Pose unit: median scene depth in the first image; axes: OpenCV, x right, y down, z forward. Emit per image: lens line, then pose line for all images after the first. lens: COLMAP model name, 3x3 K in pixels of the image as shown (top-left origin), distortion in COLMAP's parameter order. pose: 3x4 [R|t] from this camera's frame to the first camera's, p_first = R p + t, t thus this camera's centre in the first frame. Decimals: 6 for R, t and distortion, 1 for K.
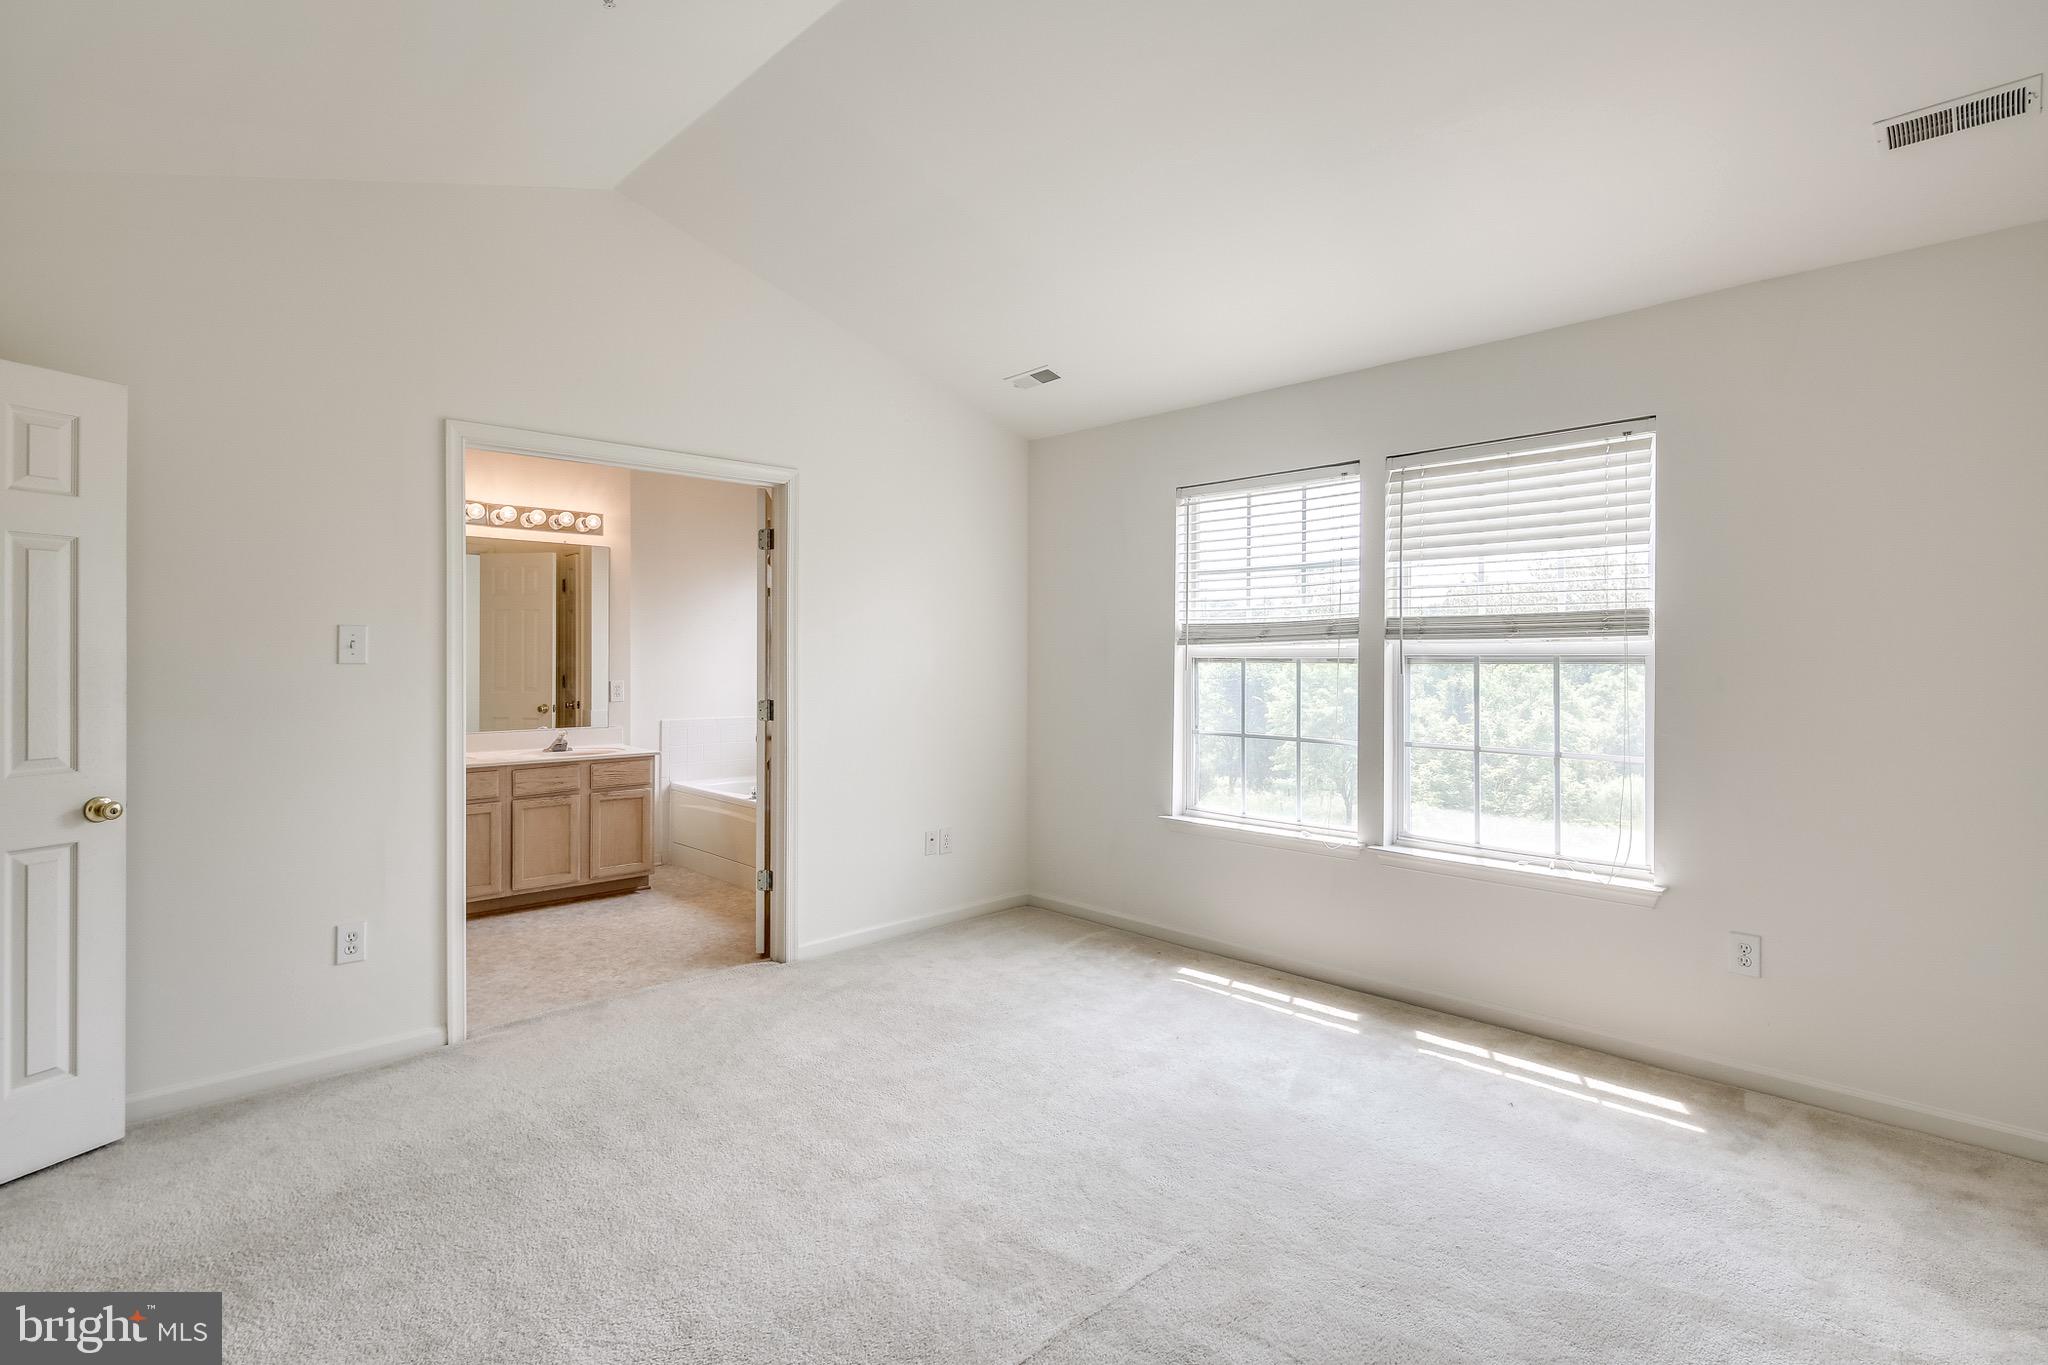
lens RADIAL K [[1003.2, 0, 996.9], [0, 1003.2, 653.9], [0, 0, 1]] dist [0.004973, -0.004796]
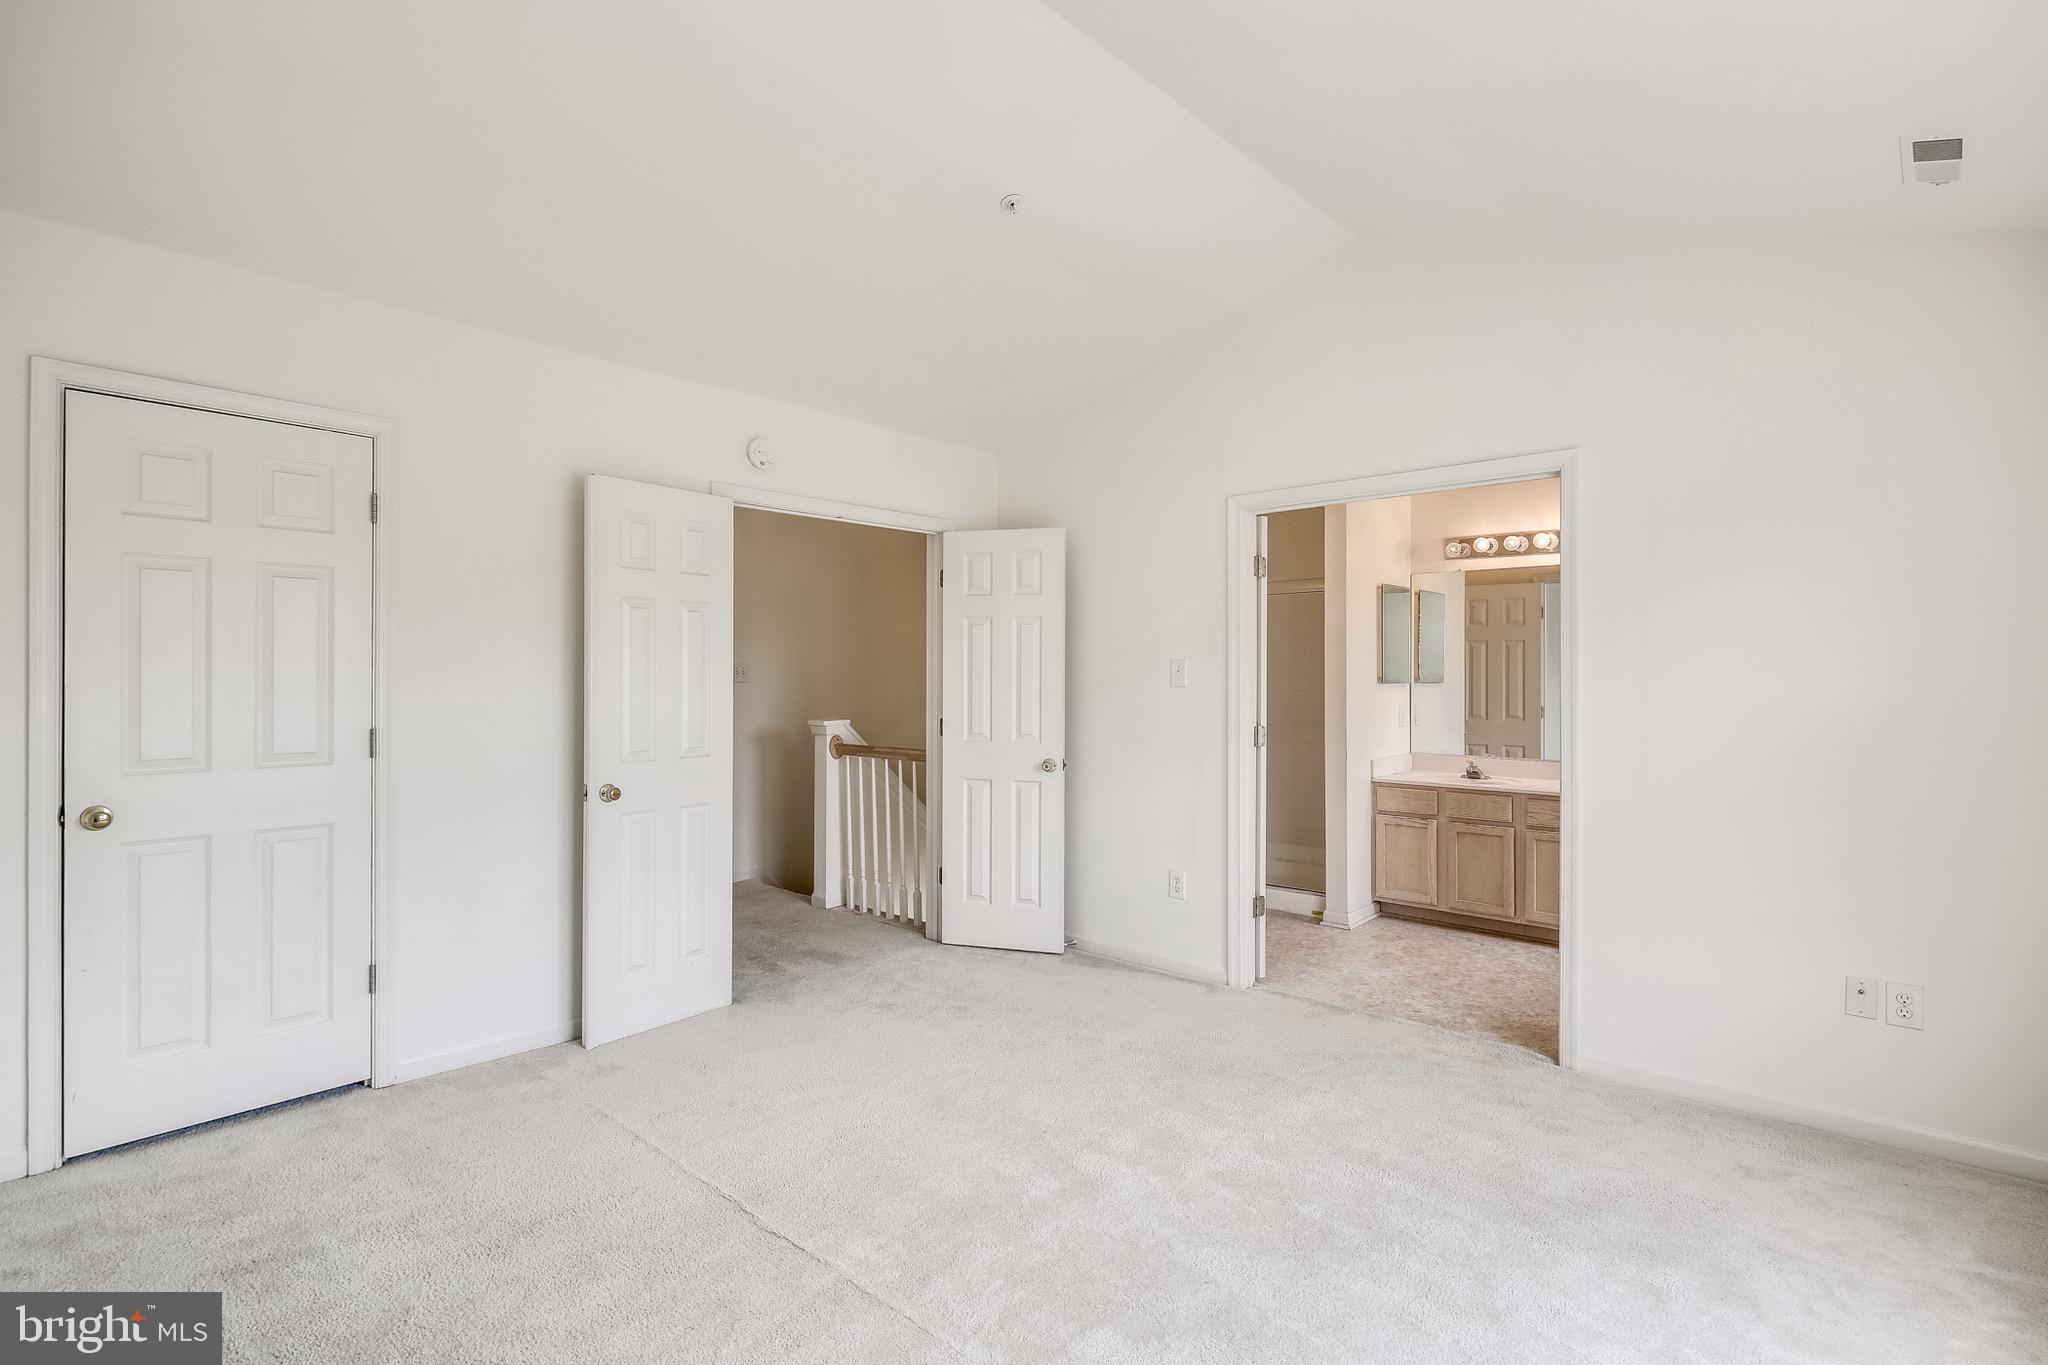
lens RADIAL K [[1003.2, 0, 1029.8], [0, 1003.2, 684.1], [0, 0, 1]] dist [0.004973, -0.004796]
pose [[0.072221, 0.005435, -0.997374, 0.628126], [-0.004791, 0.999976, 0.005103, -0.000256], [0.997377, 0.004410, 0.072245, 0.579239]]
